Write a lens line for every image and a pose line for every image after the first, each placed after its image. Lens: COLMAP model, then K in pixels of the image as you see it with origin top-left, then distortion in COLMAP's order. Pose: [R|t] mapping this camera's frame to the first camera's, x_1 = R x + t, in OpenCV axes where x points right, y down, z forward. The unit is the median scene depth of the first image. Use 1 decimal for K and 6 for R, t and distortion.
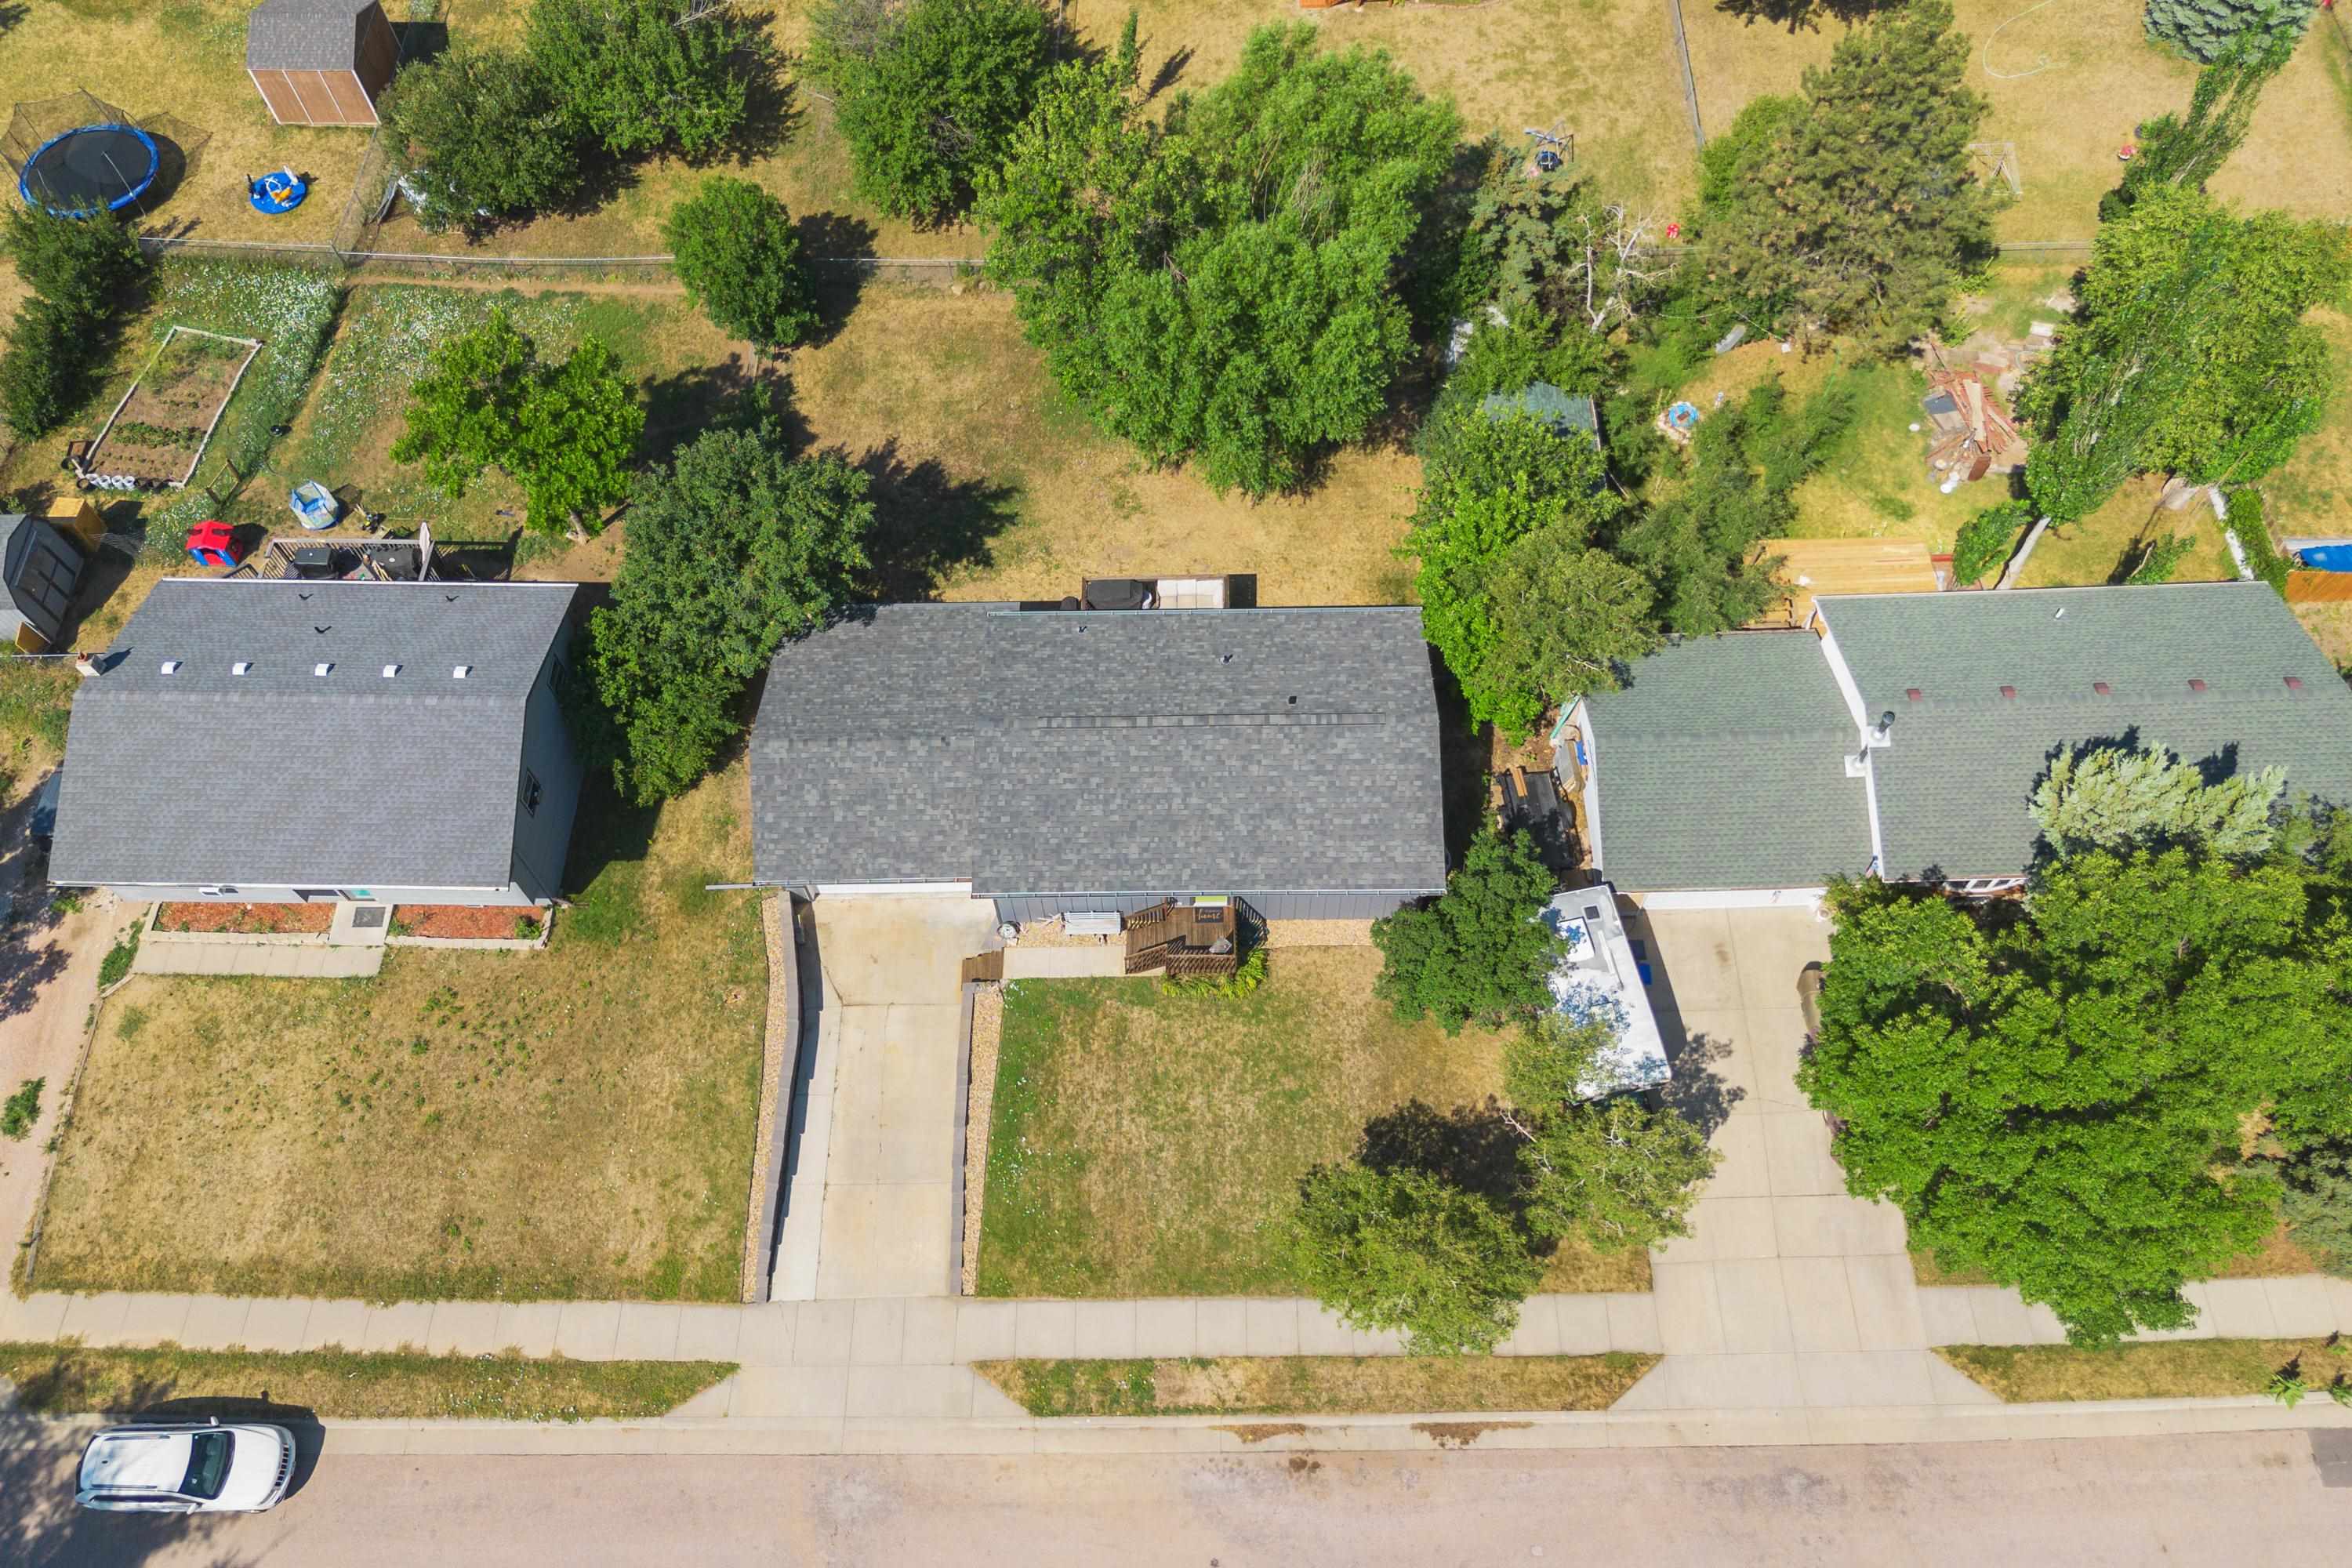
lens RADIAL K [[1636.0, 0, 1176.0], [0, 1636.0, 784.0], [0, 0, 1]] dist [0.044087, 0.001150]
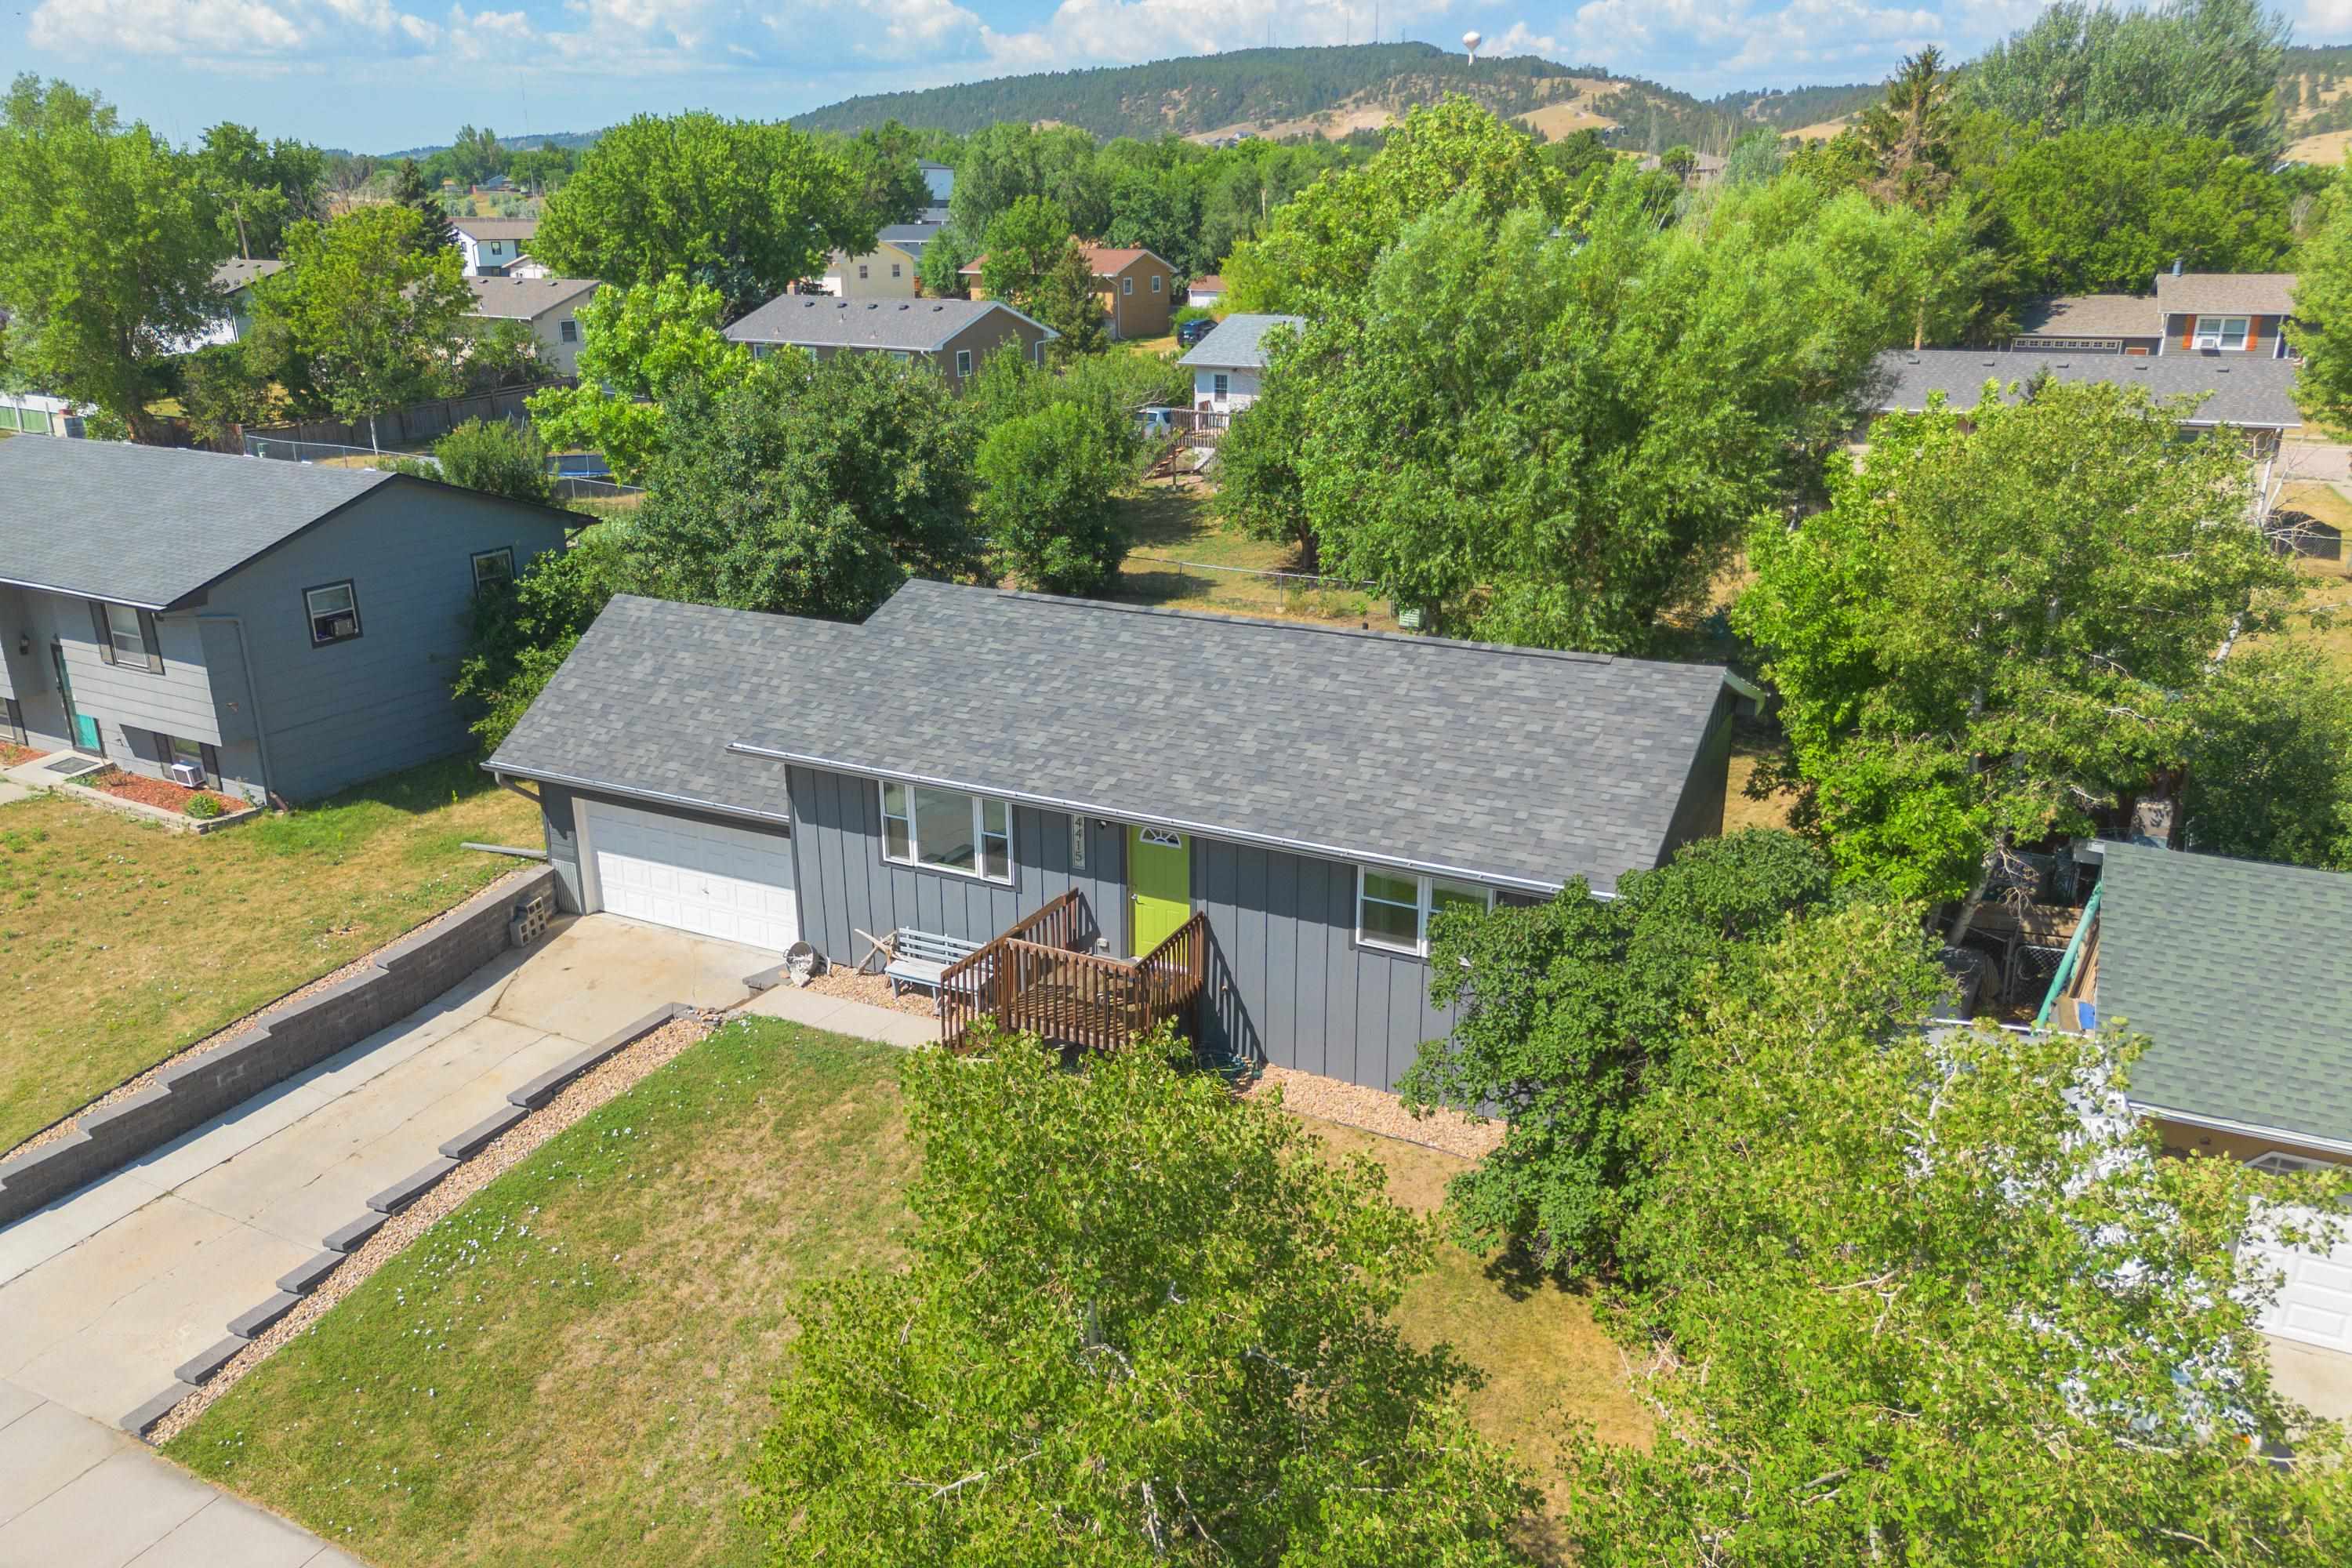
lens RADIAL K [[1636.0, 0, 1176.0], [0, 1636.0, 784.0], [0, 0, 1]] dist [0.044087, 0.001150]
pose [[0.896170, 0.163202, -0.412607, 0.228195], [-0.393777, 0.721097, -0.570051, 0.321551], [0.204496, 0.673338, 0.710491, 0.645785]]
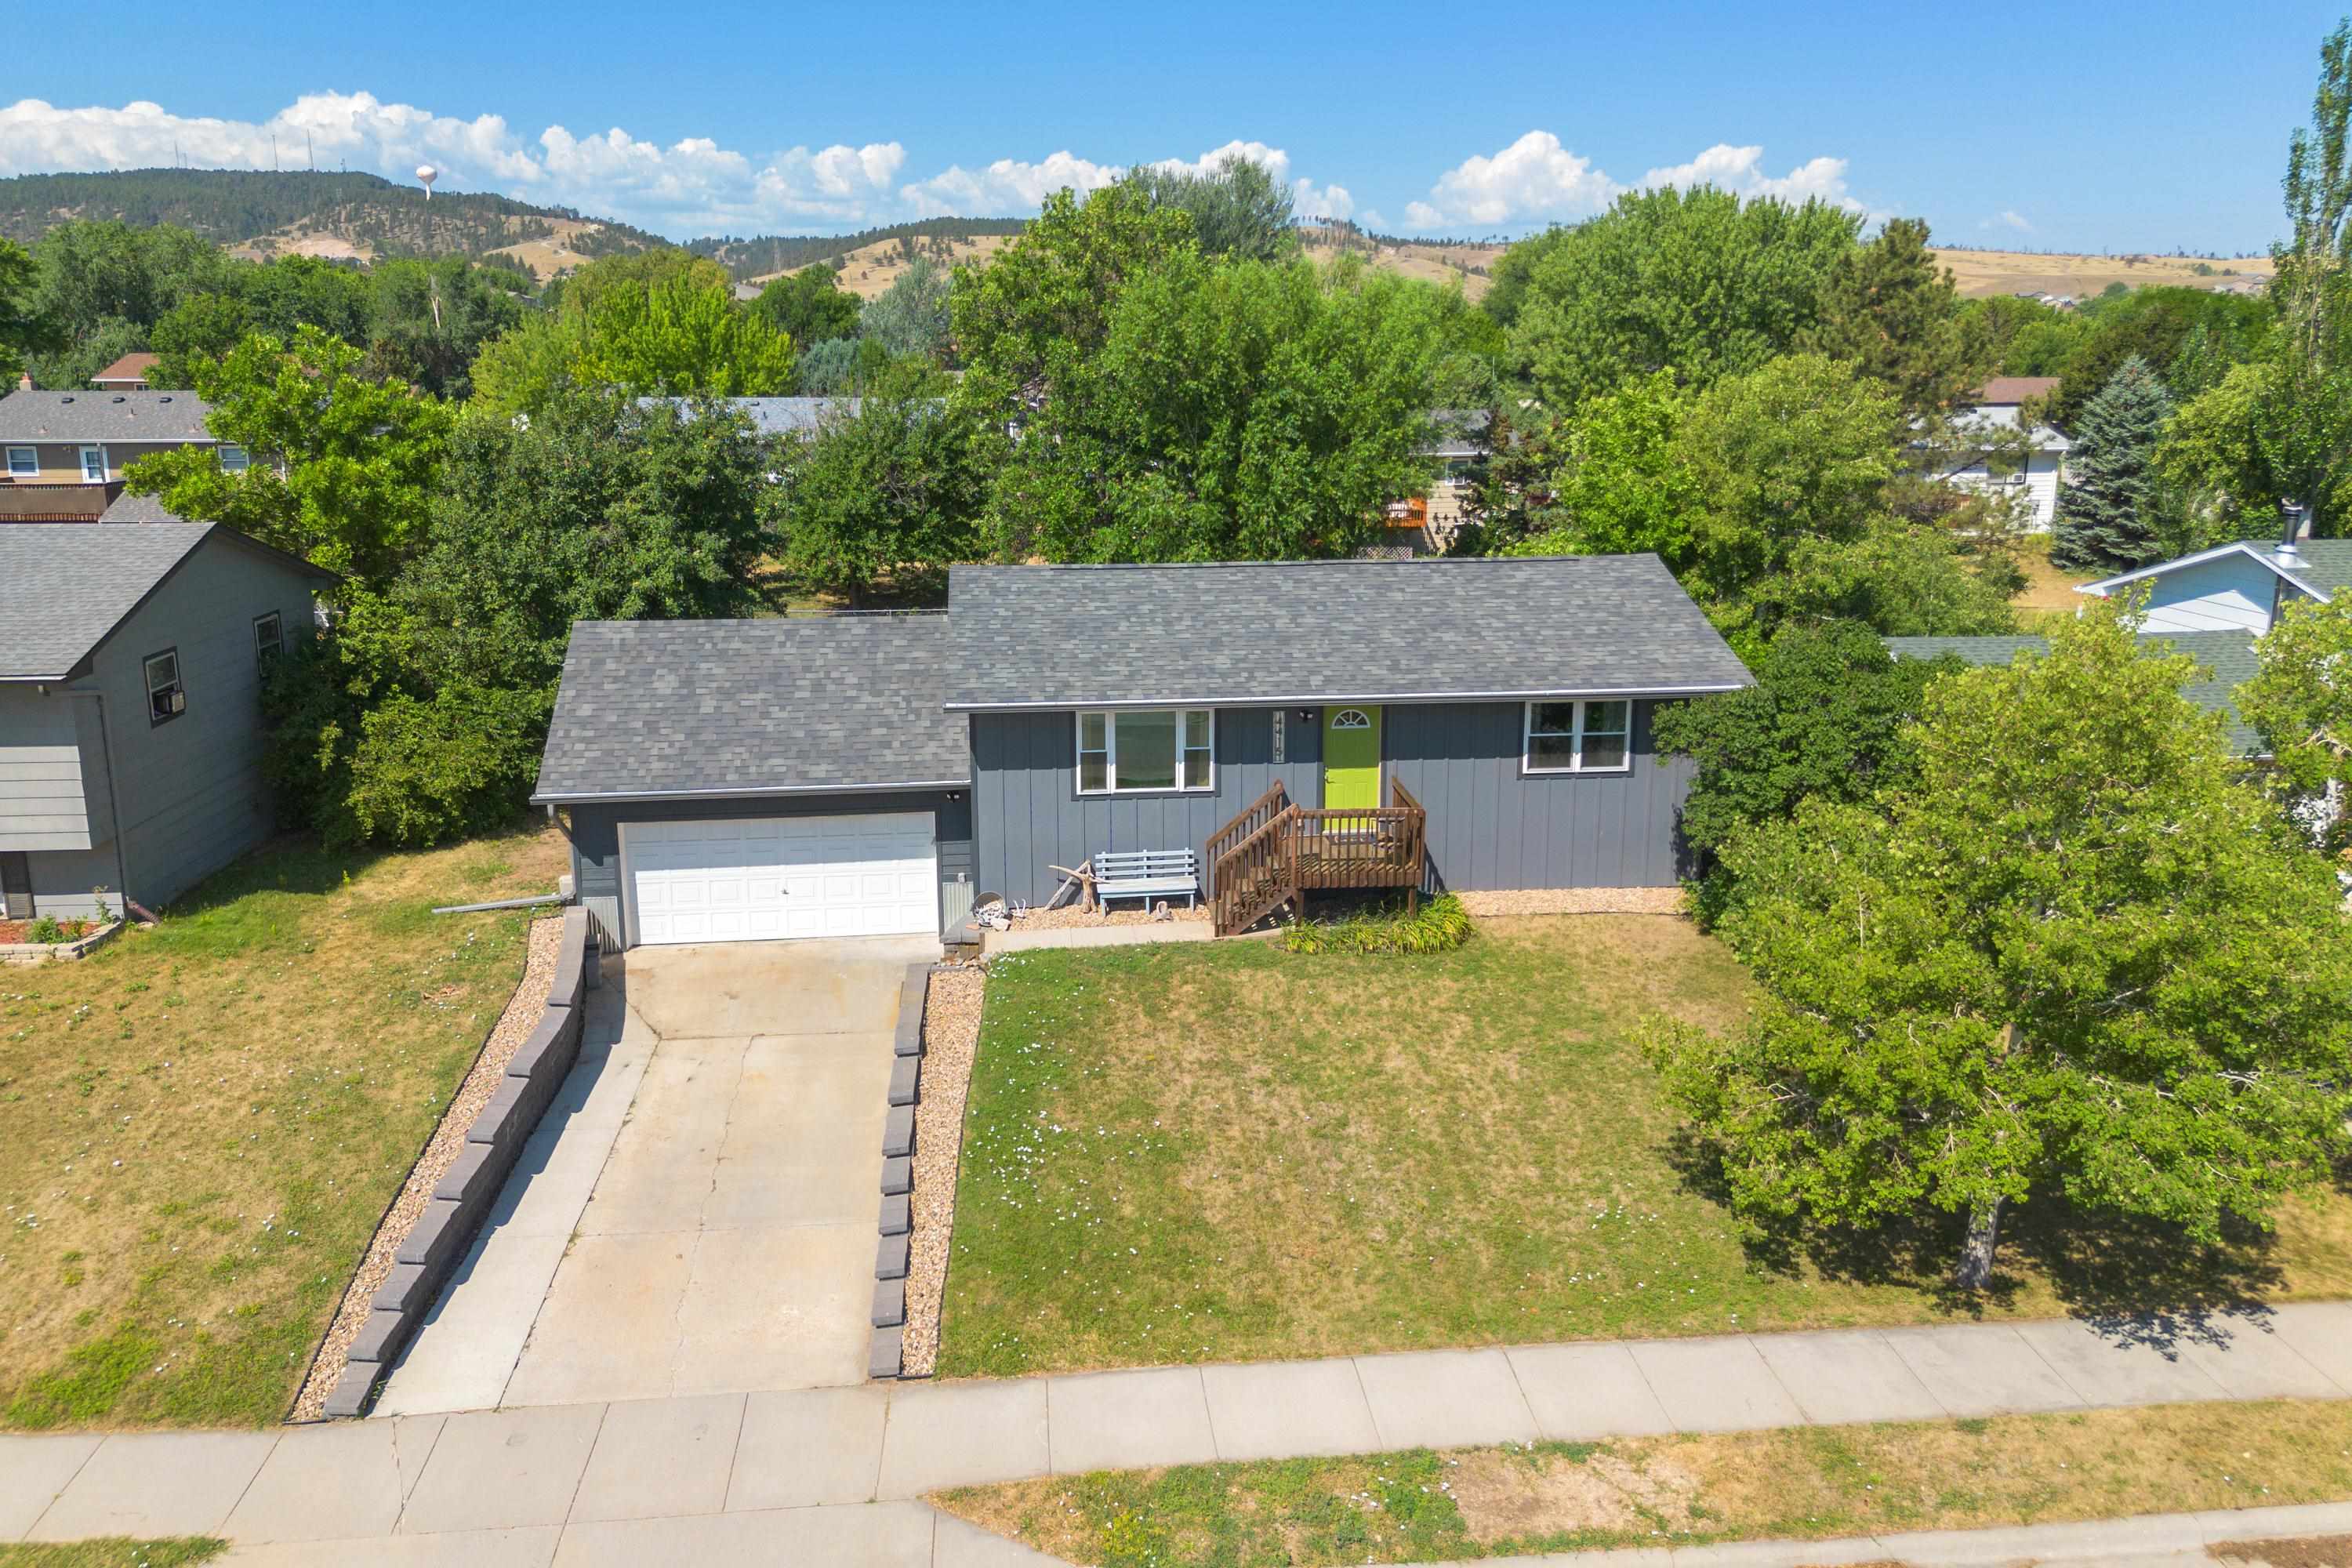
lens RADIAL K [[1657.7, 0, 1179.3], [0, 1657.7, 721.7], [0, 0, 1]] dist [0.028450, 0.001511]
pose [[0.994949, -0.013597, 0.099460, -0.100038], [0.082510, 0.675097, -0.733101, 0.487006], [-0.057177, 0.737604, 0.672808, 0.611529]]
